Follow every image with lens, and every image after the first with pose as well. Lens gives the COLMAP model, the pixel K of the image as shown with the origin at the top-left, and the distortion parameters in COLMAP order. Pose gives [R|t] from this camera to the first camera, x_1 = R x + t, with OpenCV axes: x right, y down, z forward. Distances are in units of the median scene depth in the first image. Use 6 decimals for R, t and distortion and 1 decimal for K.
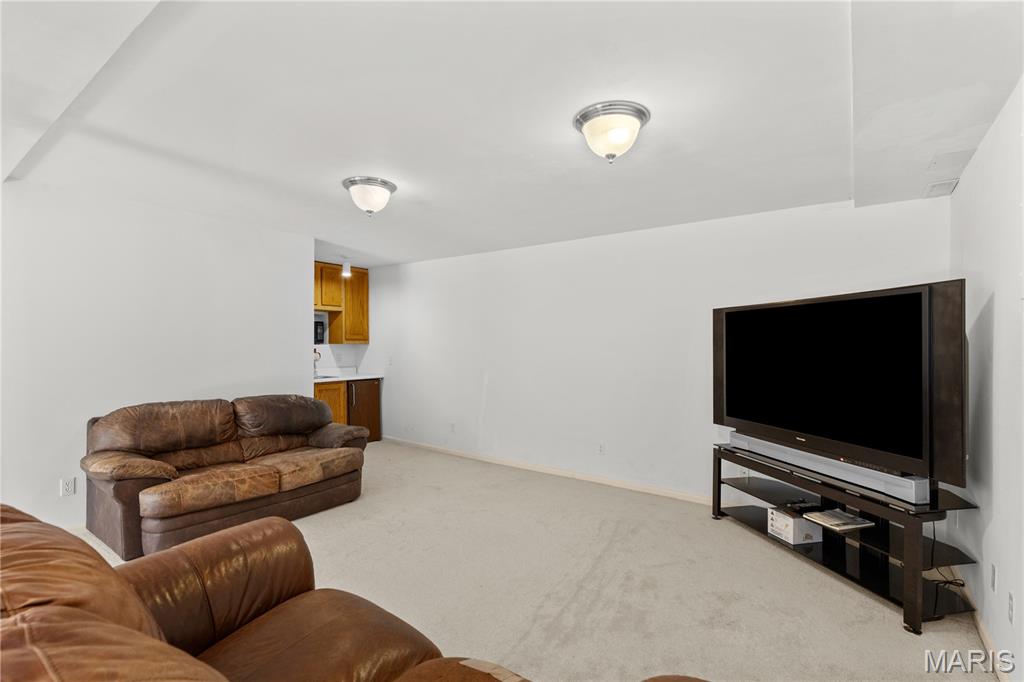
lens RADIAL K [[467.2, 0, 510.7], [0, 467.2, 342.5], [0, 0, 1]] dist [-0.001650, 0.000142]
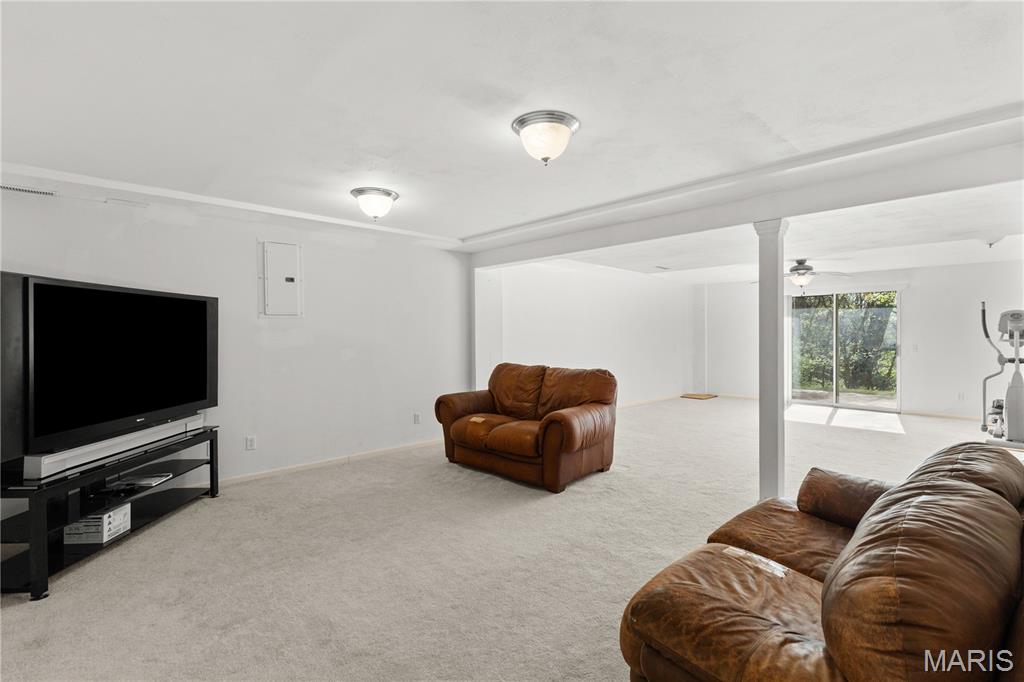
lens RADIAL K [[467.2, 0, 512.5], [0, 467.2, 338.4], [0, 0, 1]] dist [-0.001650, 0.000142]
pose [[-0.986290, -0.010824, 0.164667, -0.371752], [-0.010167, 0.999937, 0.004828, 0.006964], [-0.164709, 0.003088, -0.986337, 1.835492]]
